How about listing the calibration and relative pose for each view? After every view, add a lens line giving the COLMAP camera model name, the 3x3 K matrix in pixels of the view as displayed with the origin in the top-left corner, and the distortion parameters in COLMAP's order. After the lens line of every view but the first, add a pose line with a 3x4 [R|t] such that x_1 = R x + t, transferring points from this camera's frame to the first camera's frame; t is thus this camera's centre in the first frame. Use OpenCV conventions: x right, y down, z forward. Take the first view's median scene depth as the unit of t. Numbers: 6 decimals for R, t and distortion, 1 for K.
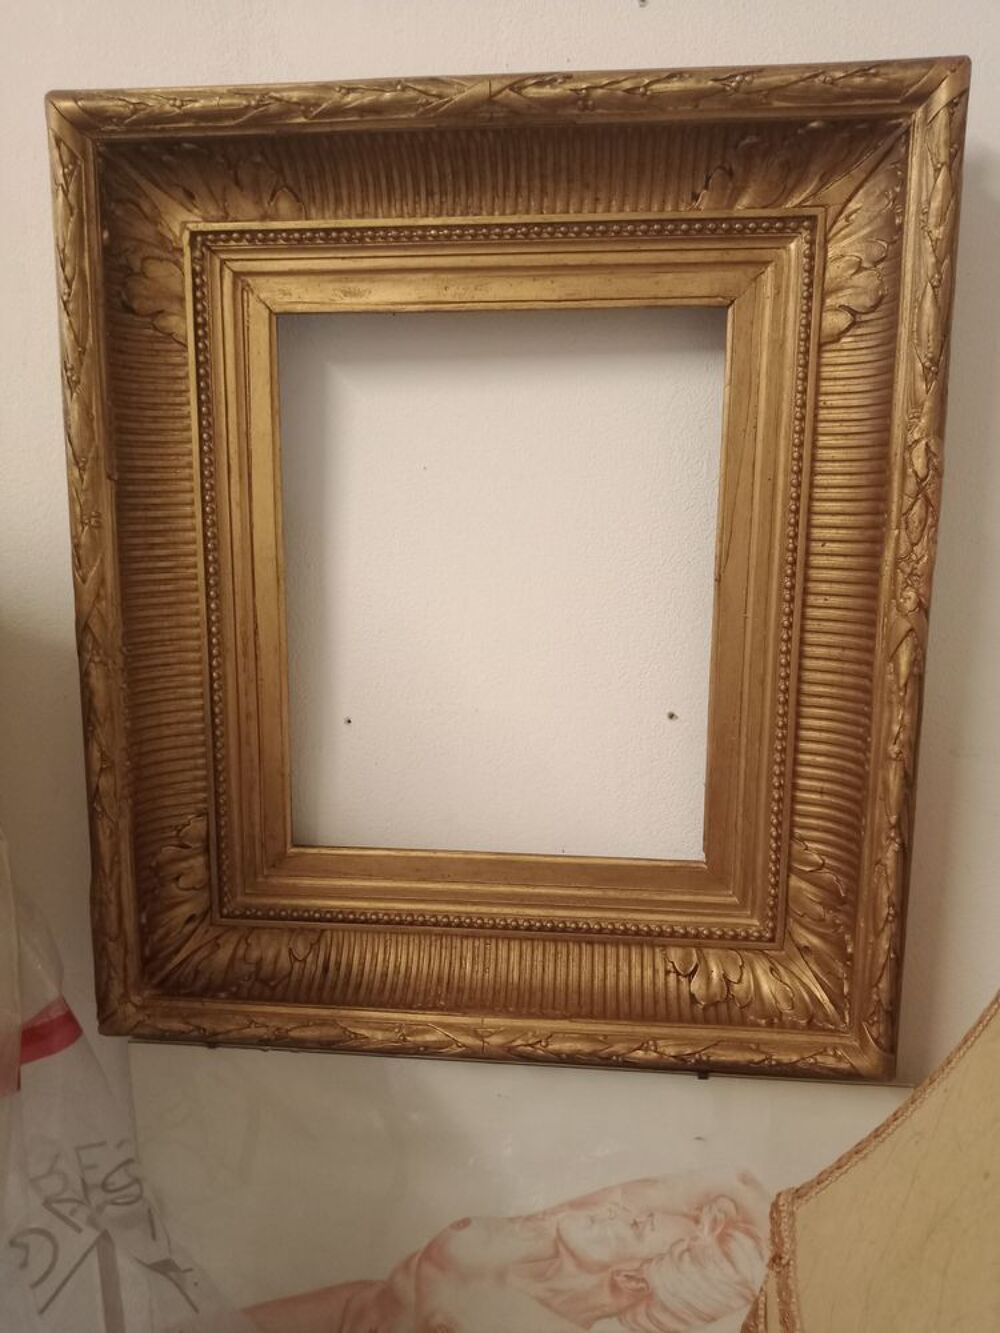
lens RADIAL K [[1041.9, 0, 498.8], [0, 1041.9, 667.9], [0, 0, 1]] dist [0.004455, -0.029791]
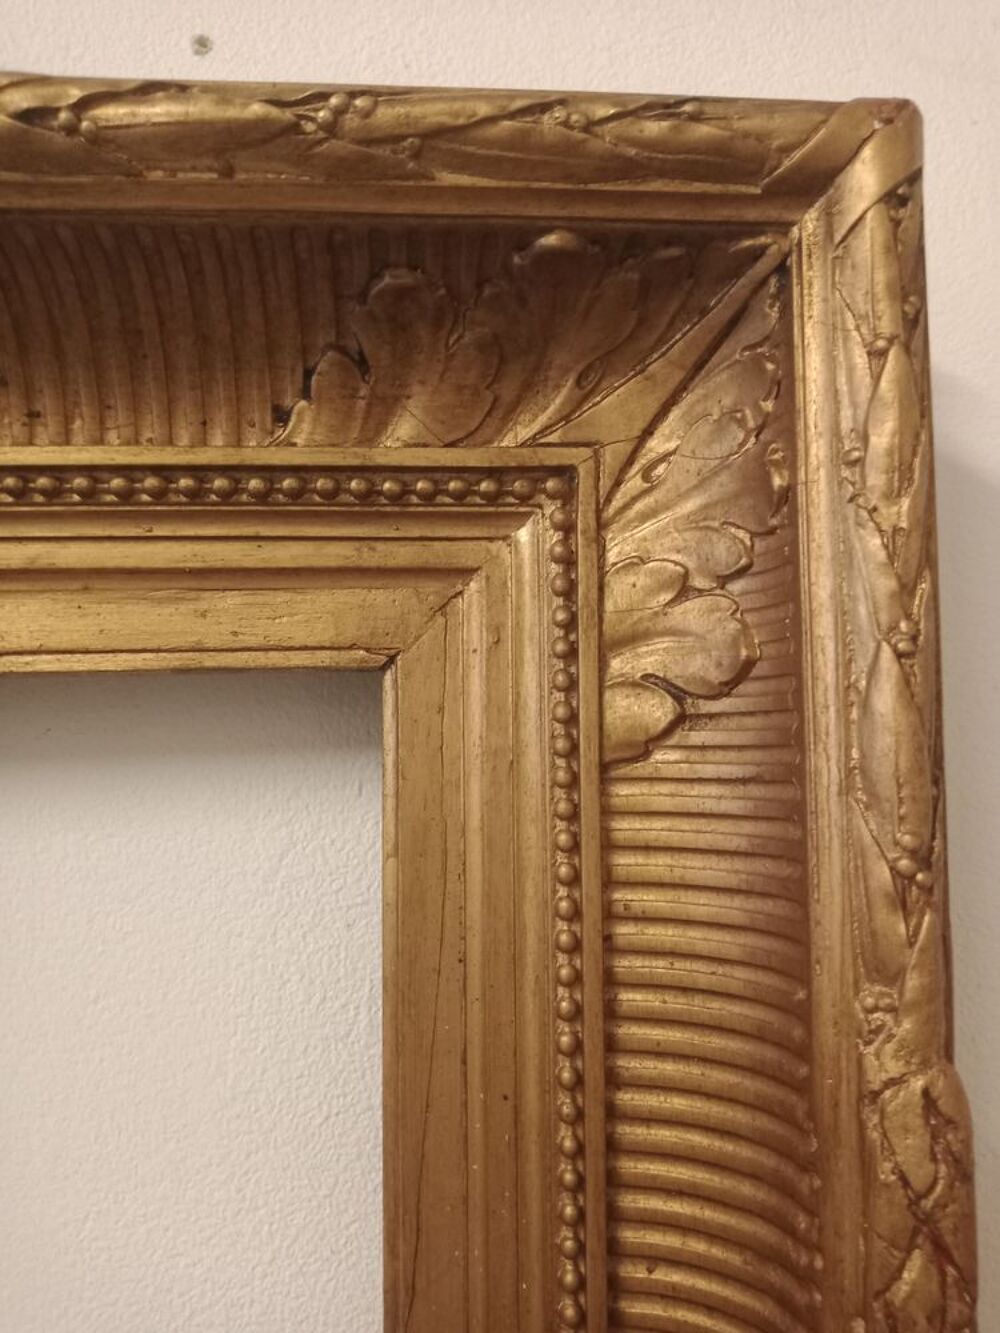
lens RADIAL K [[1041.9, 0, 497.2], [0, 1041.9, 664.4], [0, 0, 1]] dist [0.004455, -0.029791]
pose [[0.982962, -0.007160, 0.183669, 0.195876], [0.049423, 0.972738, -0.226581, -0.262169], [-0.177040, 0.231798, 0.956518, 0.619143]]
